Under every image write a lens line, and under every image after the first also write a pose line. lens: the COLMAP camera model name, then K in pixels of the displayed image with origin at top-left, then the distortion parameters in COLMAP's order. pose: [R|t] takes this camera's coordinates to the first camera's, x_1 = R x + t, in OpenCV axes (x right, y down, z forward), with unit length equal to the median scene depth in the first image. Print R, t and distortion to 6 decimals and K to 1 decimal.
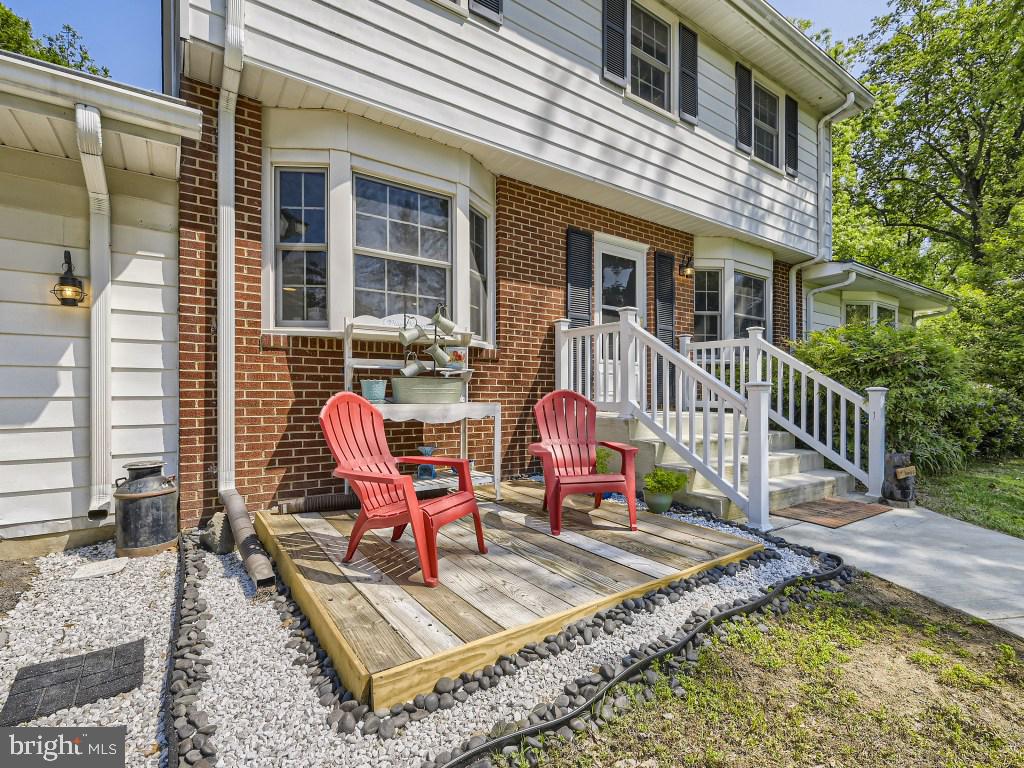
lens RADIAL K [[457.4, 0, 512.9], [0, 457.4, 389.1], [0, 0, 1]] dist [0.001339, -0.000332]
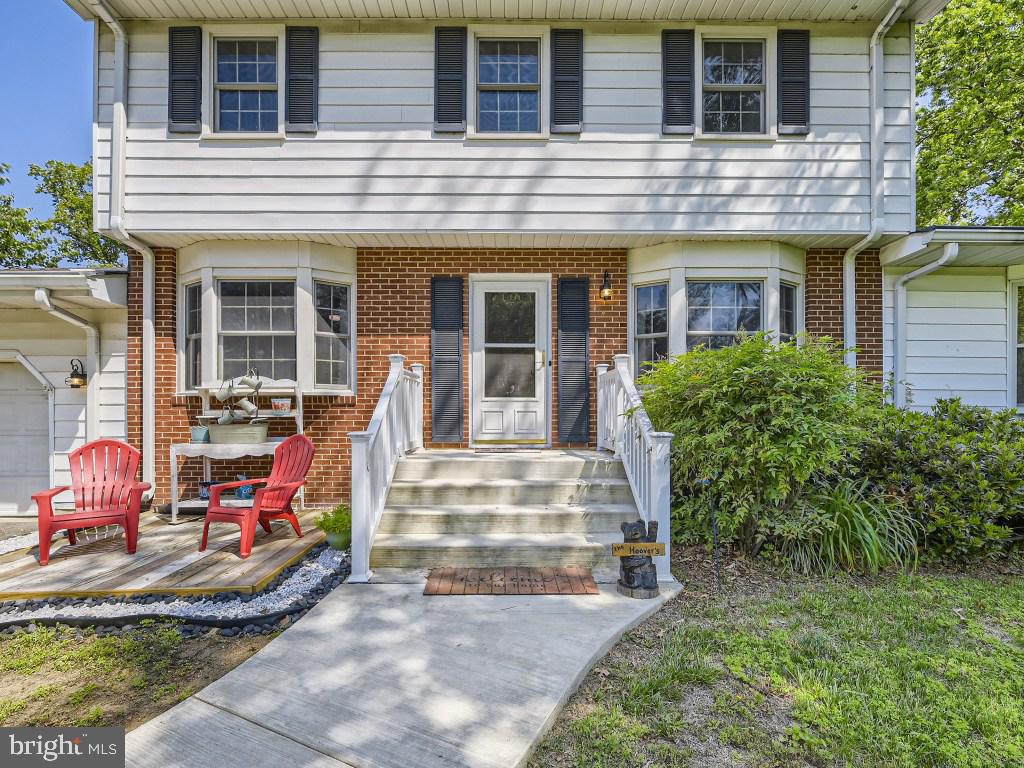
lens RADIAL K [[425.3, 0, 511.9], [0, 425.3, 412.7], [0, 0, 1]] dist [-0.000912, 0.000367]
pose [[0.852469, -0.013792, -0.522597, 0.826071], [0.012089, 0.999905, -0.006668, -0.028036], [0.522639, -0.000633, 0.852554, 0.256831]]
